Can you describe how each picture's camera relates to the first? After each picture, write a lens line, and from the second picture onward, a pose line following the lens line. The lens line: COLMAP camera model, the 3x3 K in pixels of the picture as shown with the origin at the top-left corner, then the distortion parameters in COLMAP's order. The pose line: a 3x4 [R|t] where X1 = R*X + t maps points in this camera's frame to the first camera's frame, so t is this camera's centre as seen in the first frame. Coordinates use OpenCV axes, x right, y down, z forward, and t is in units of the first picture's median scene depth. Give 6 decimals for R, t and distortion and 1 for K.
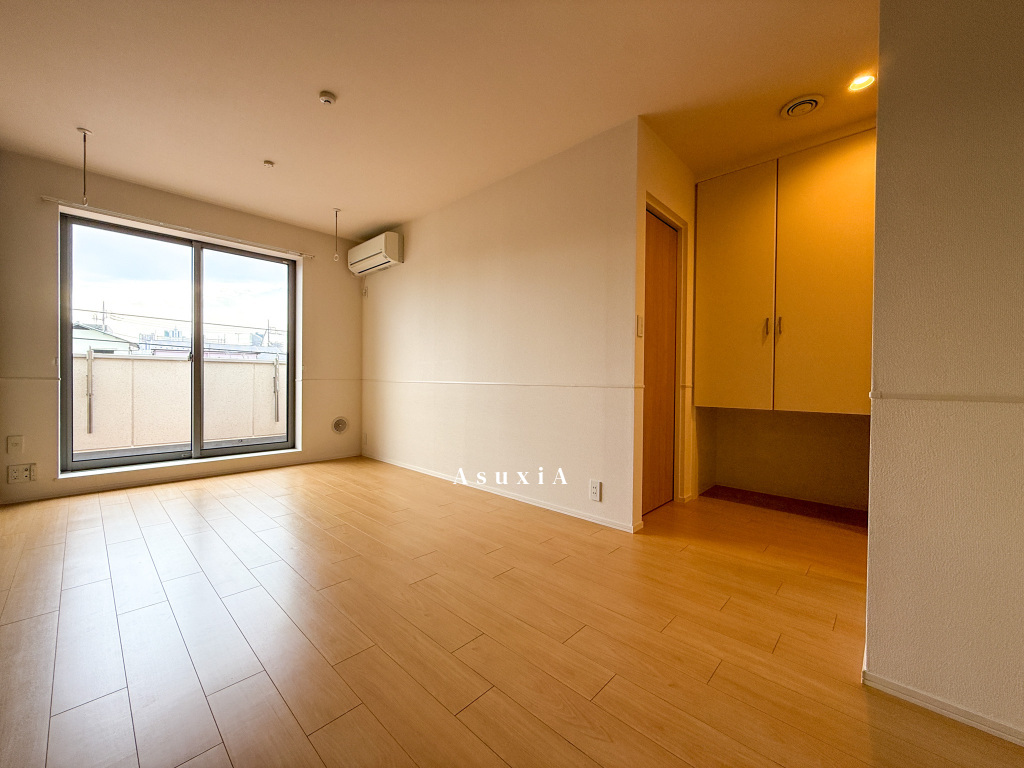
lens RADIAL K [[407.6, 0, 511.4], [0, 407.6, 384.8], [0, 0, 1]] dist [-0.002944, 0.000508]
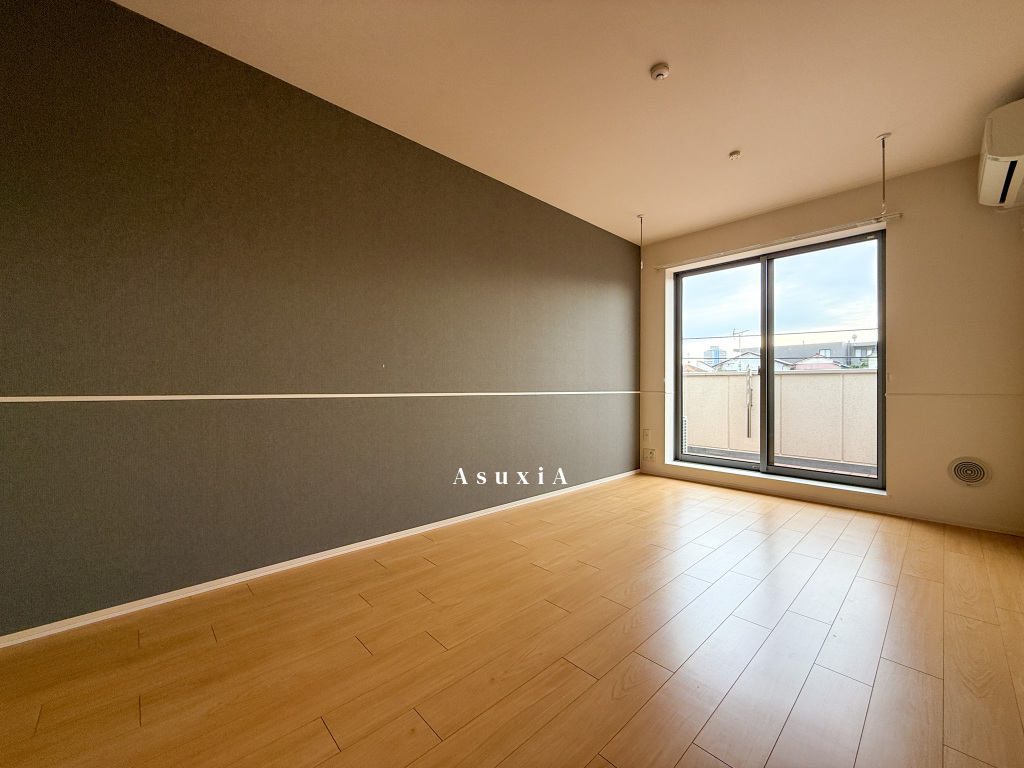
lens RADIAL K [[407.6, 0, 510.4], [0, 407.6, 385.7], [0, 0, 1]] dist [-0.002944, 0.000508]
pose [[-0.054173, -0.014344, -0.998429, 0.247163], [-0.017602, 0.999755, -0.013408, -0.006957], [0.998376, 0.016848, -0.054412, 0.427774]]
